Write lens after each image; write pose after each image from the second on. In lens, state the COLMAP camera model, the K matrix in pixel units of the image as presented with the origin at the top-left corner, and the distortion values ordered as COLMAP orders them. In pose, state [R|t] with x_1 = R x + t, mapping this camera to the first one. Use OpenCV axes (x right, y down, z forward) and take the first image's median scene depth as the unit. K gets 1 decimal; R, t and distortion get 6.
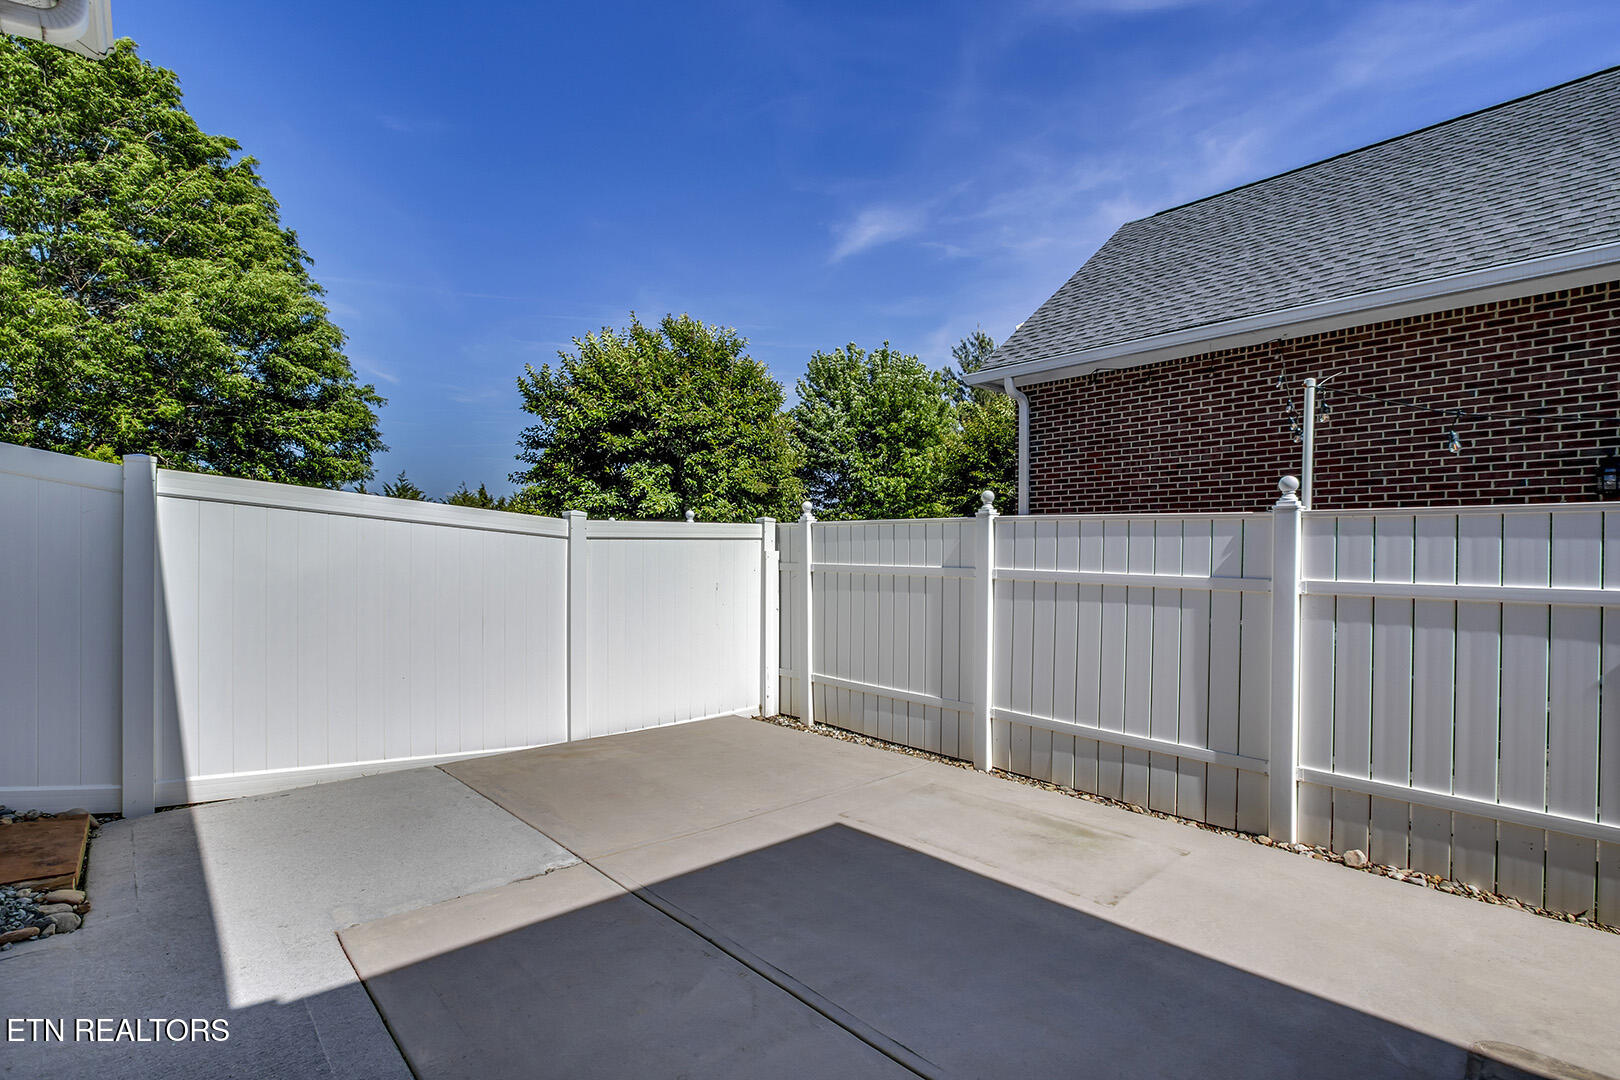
lens RADIAL K [[764.6, 0, 770.1], [0, 764.6, 552.9], [0, 0, 1]] dist [-0.072121, -0.000787]
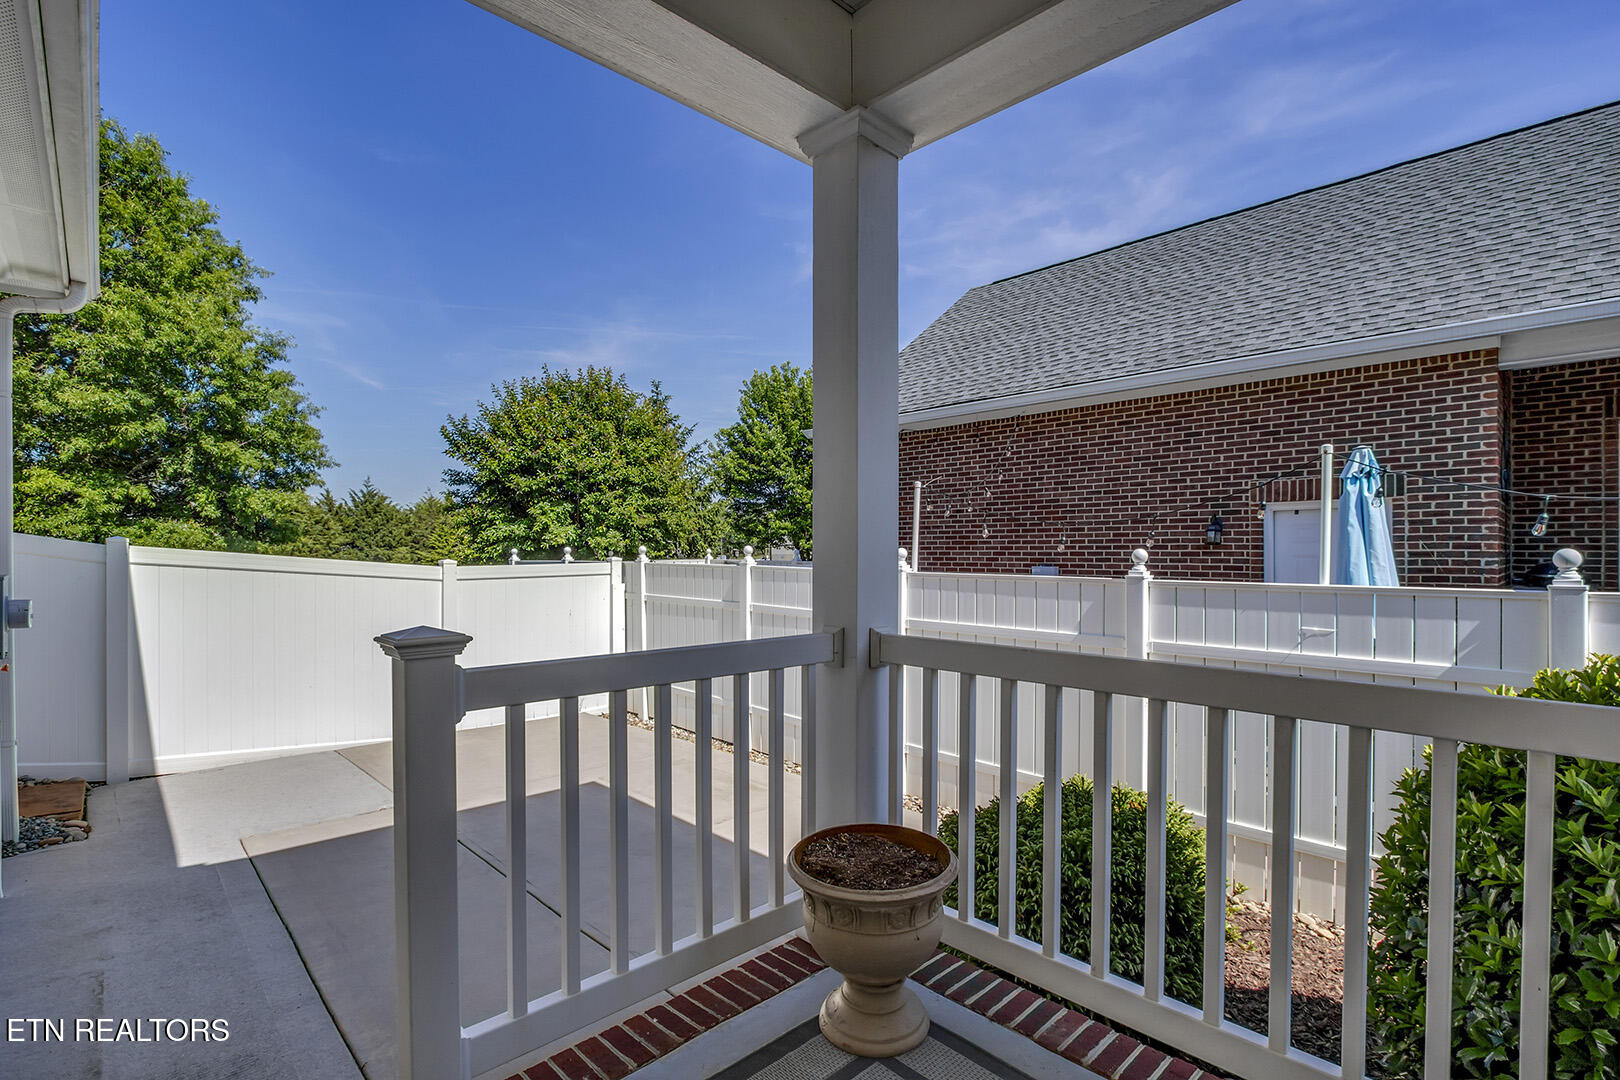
lens RADIAL K [[749.1, 0, 810.0], [0, 749.1, 540.0], [0, 0, 1]] dist [-0.081072, 0.000939]
pose [[0.996348, -0.002846, 0.085343, 0.269057], [0.004444, 0.999818, -0.018546, -0.063361], [-0.085275, 0.018857, 0.996179, -0.339191]]
